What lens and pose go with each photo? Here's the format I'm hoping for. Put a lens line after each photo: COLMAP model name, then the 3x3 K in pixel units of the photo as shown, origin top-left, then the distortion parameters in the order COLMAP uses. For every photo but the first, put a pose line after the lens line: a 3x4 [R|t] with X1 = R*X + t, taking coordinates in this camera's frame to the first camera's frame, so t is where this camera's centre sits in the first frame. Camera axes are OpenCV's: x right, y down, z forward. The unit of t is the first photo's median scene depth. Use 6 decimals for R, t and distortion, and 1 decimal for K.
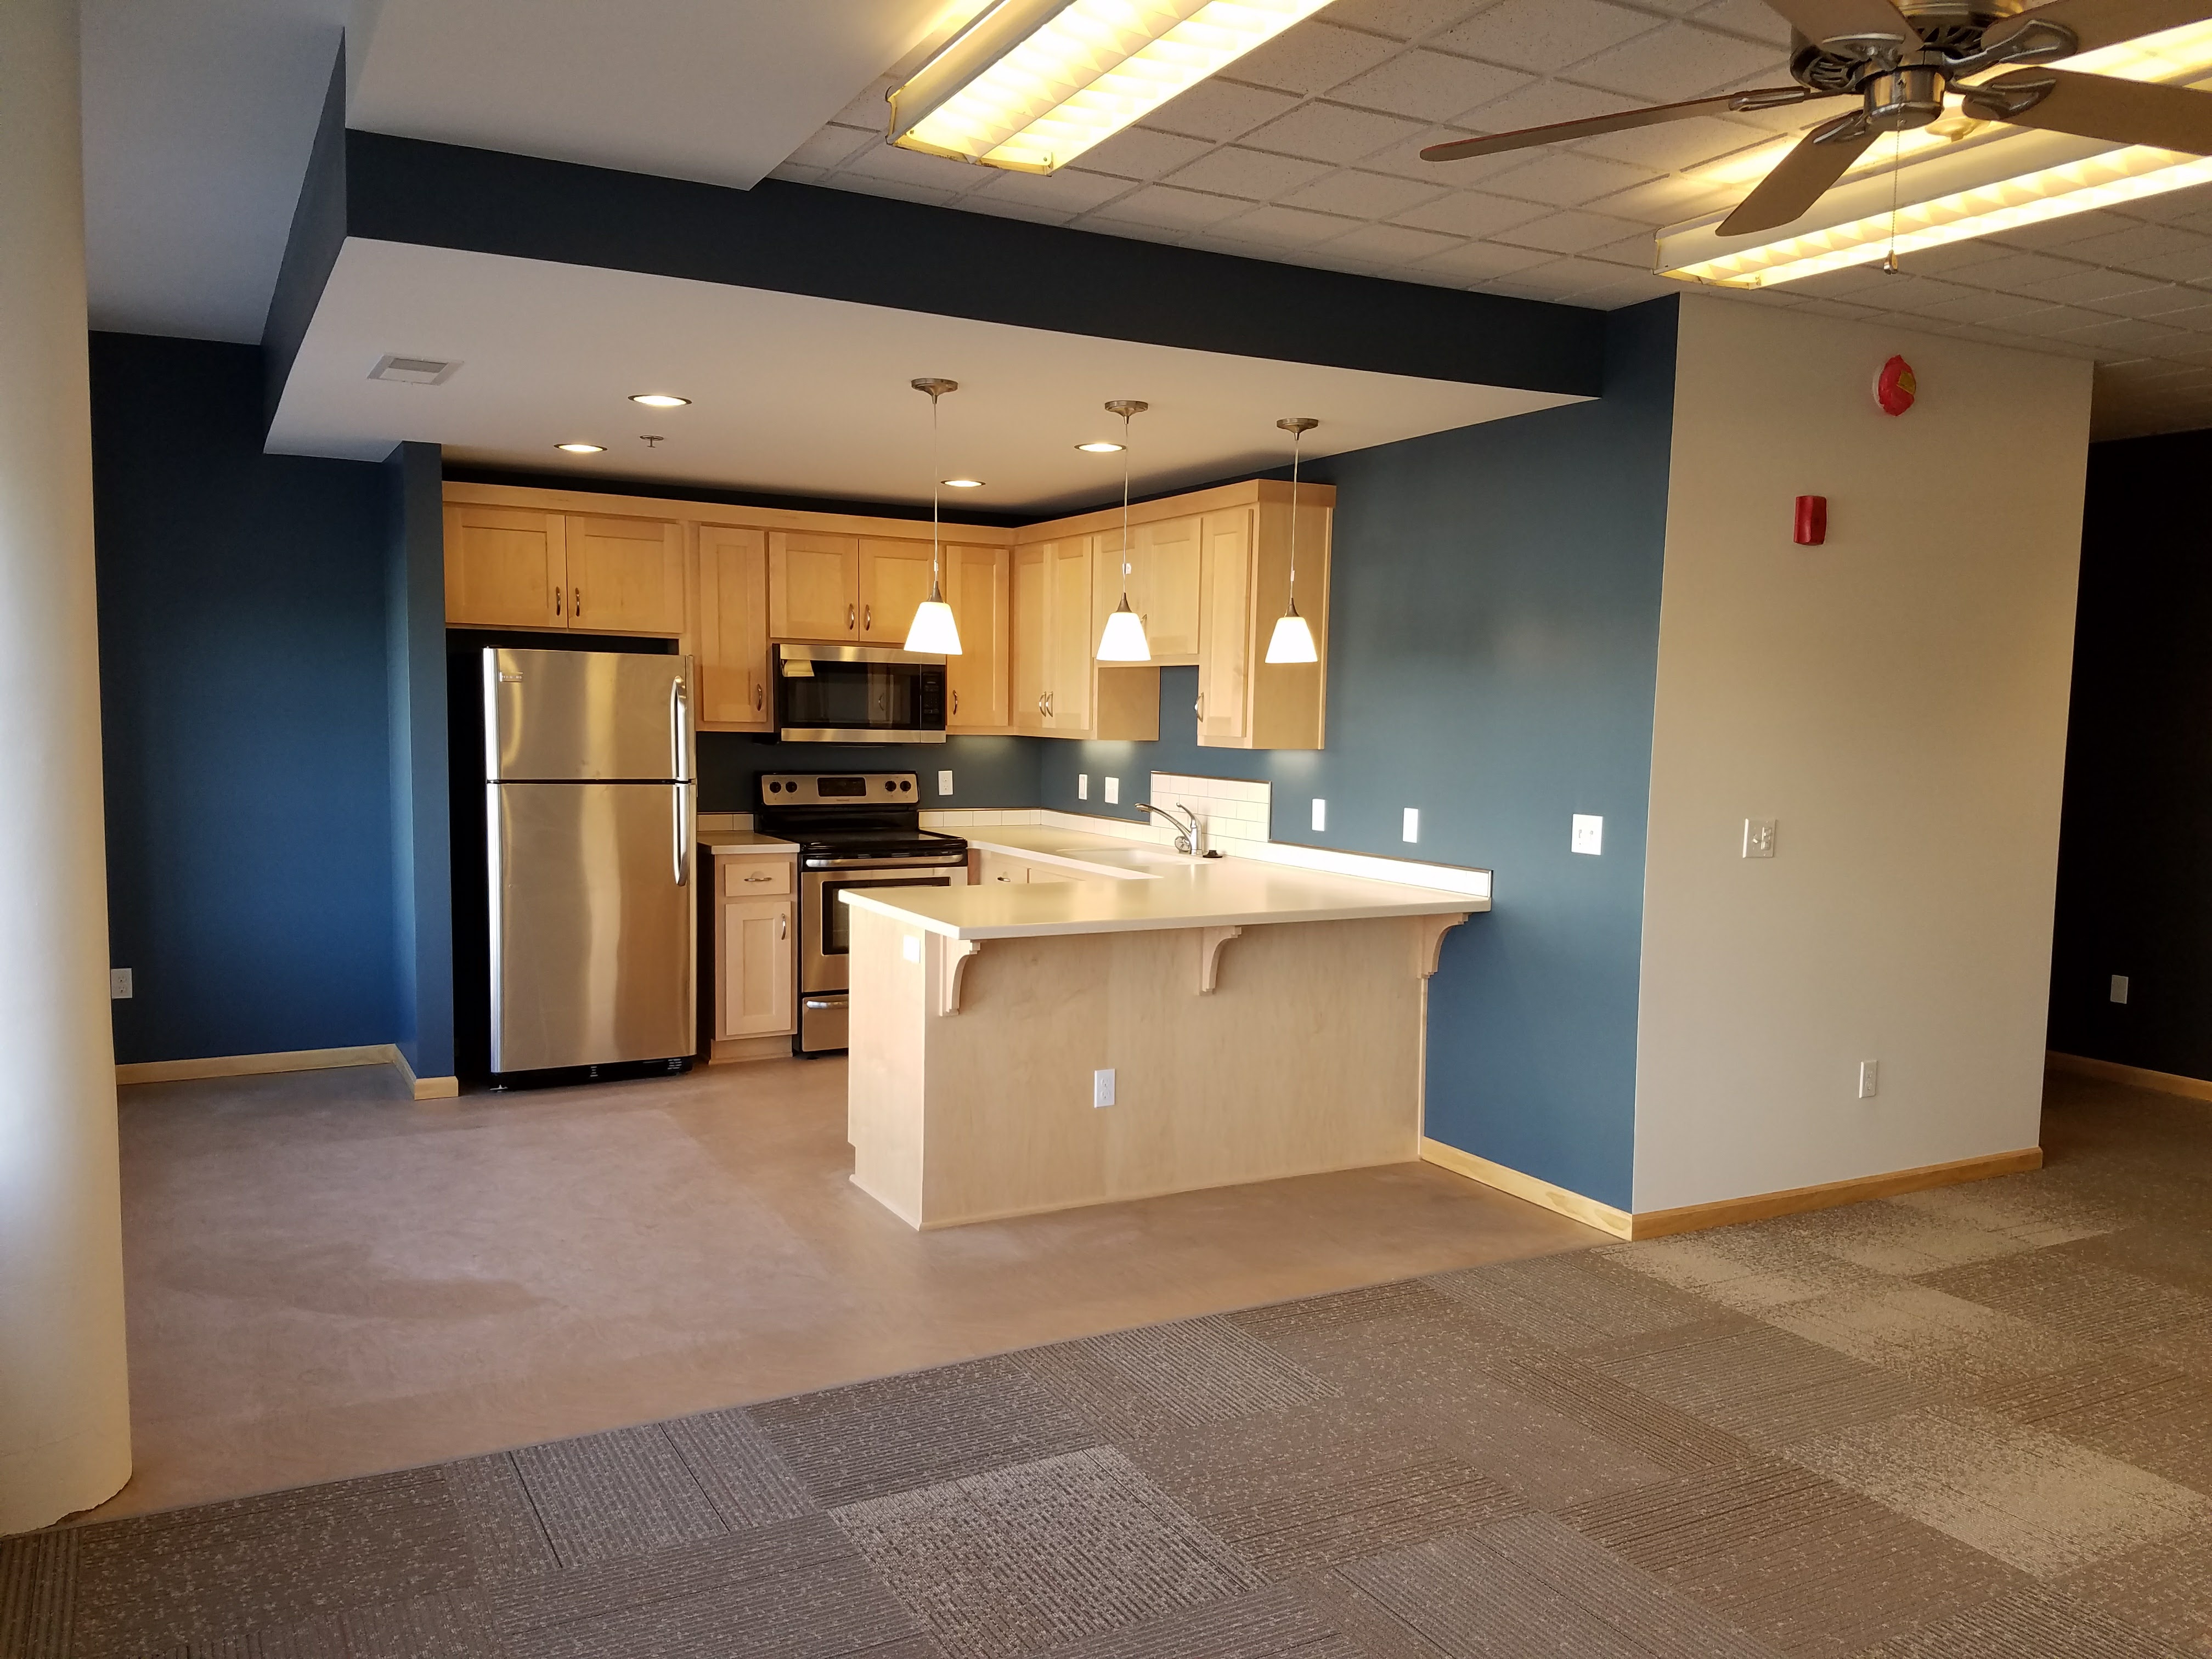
lens RADIAL K [[1702.1, 0, 1106.0], [0, 1702.1, 829.5], [0, 0, 1]] dist [0.321575, 0.000522]
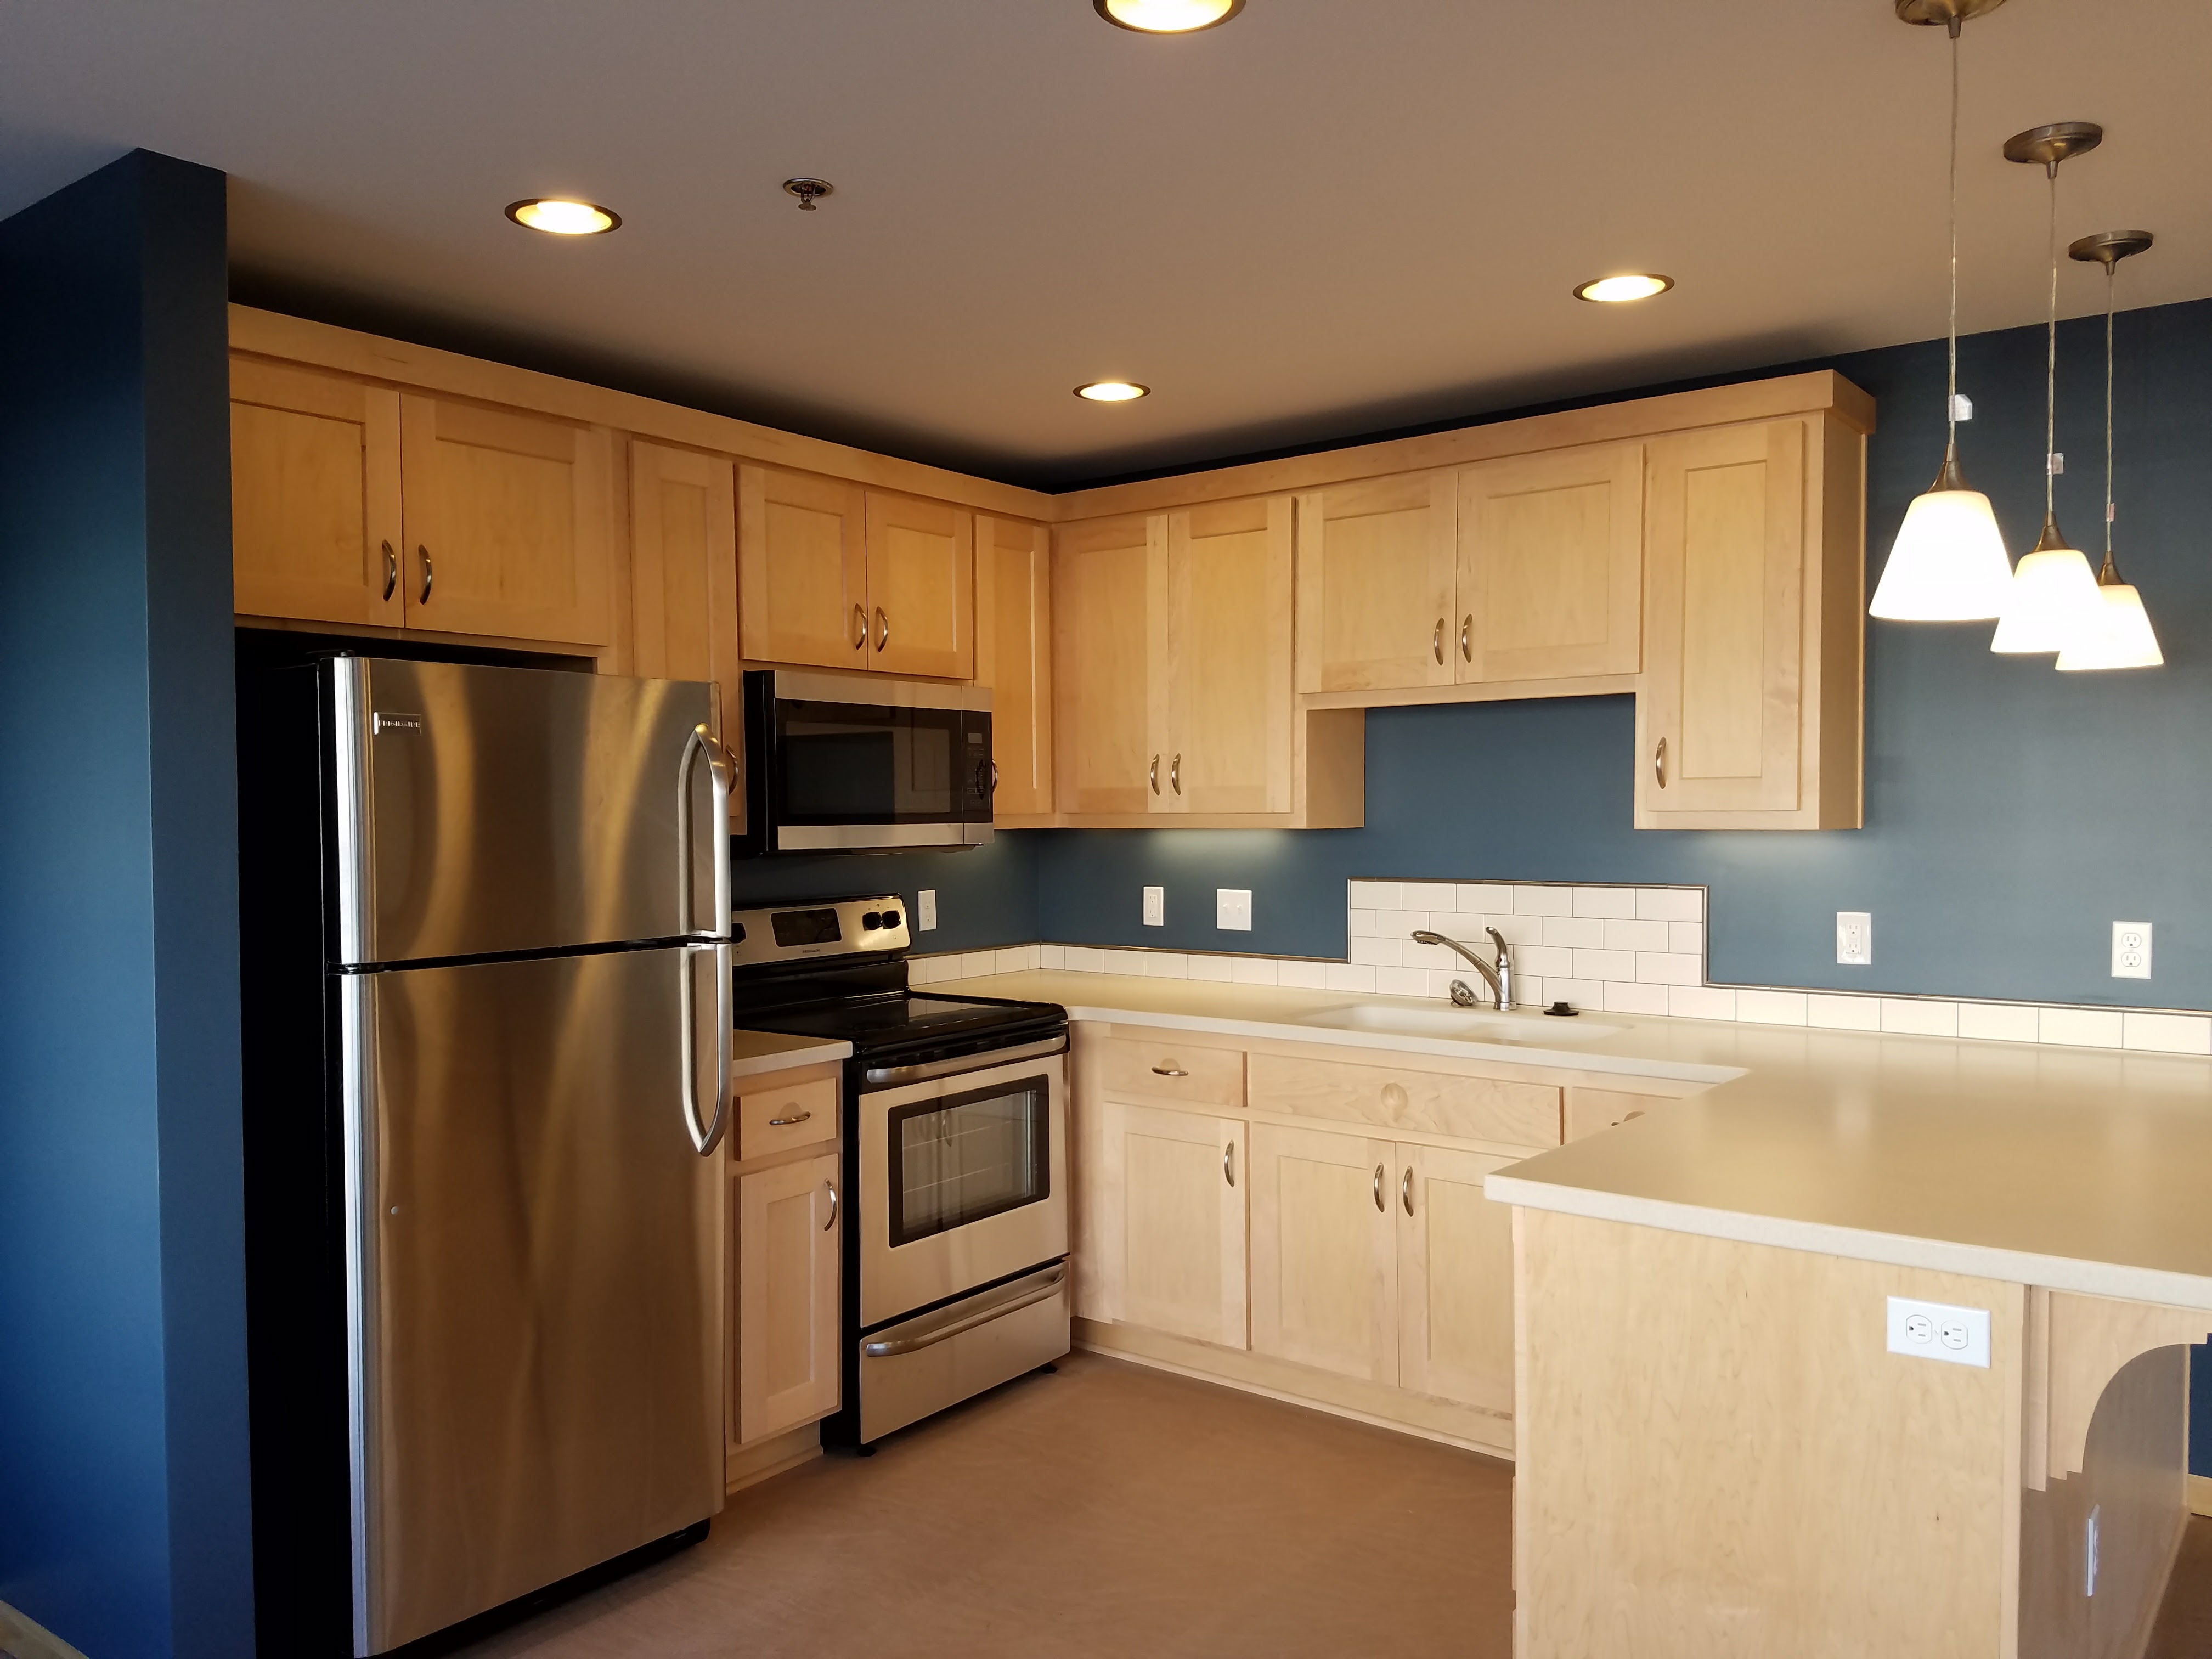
lens RADIAL K [[1650.2, 0, 1106.0], [0, 1650.2, 829.5], [0, 0, 1]] dist [0.182277, -0.187326]
pose [[0.905154, -0.028152, 0.424151, -0.317500], [0.052119, 0.997626, -0.045008, -0.029250], [-0.421877, 0.062845, 0.904472, 0.493853]]
